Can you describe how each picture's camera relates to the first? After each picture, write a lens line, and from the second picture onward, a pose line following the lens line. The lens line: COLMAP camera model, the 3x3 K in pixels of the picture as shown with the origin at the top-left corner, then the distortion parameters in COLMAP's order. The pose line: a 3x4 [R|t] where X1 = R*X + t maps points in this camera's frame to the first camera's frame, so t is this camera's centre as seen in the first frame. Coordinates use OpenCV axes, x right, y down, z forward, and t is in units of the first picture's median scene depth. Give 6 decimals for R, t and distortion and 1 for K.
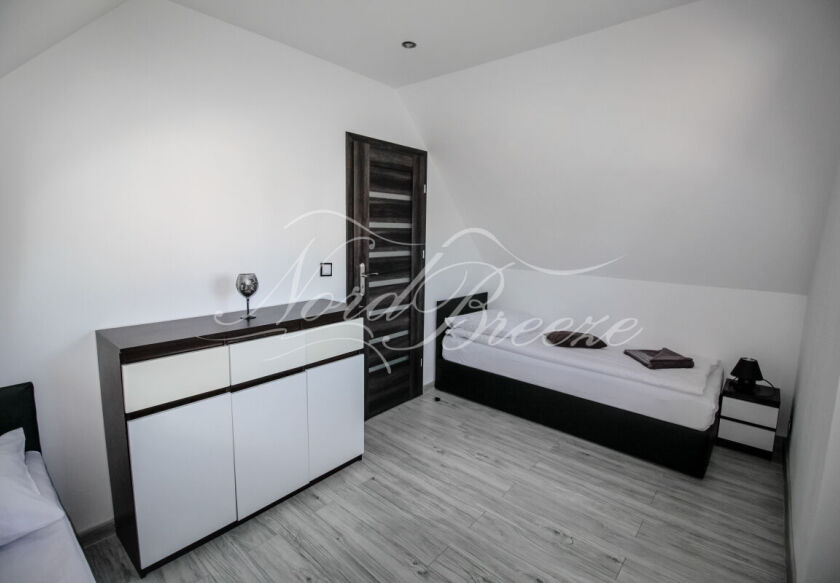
lens RADIAL K [[404.3, 0, 421.0], [0, 404.3, 284.4], [0, 0, 1]] dist [-0.000815, -0.000127]
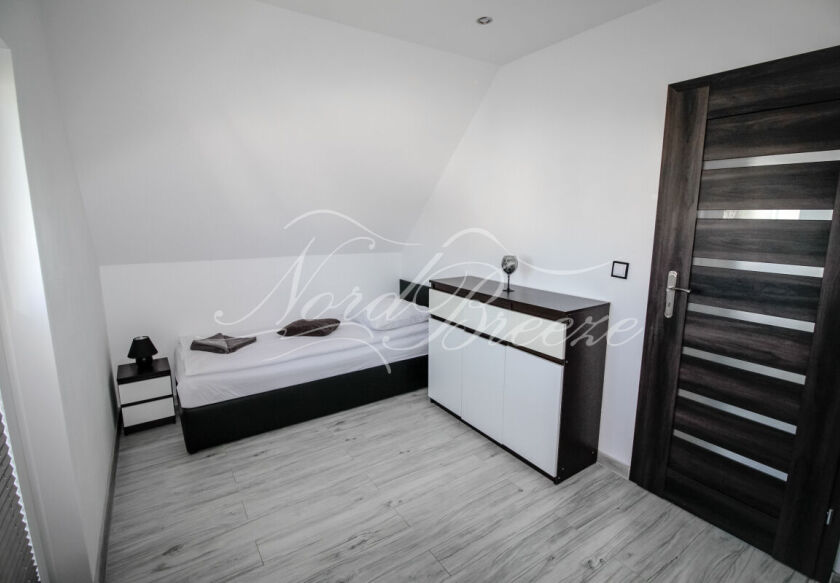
lens RADIAL K [[404.3, 0, 421.0], [0, 404.3, 284.4], [0, 0, 1]] dist [-0.000815, -0.000127]
pose [[-0.263347, 0.149952, -0.952976, 0.784183], [-0.135880, 0.972232, 0.190531, -0.129131], [0.955084, 0.179666, -0.235659, 0.951853]]
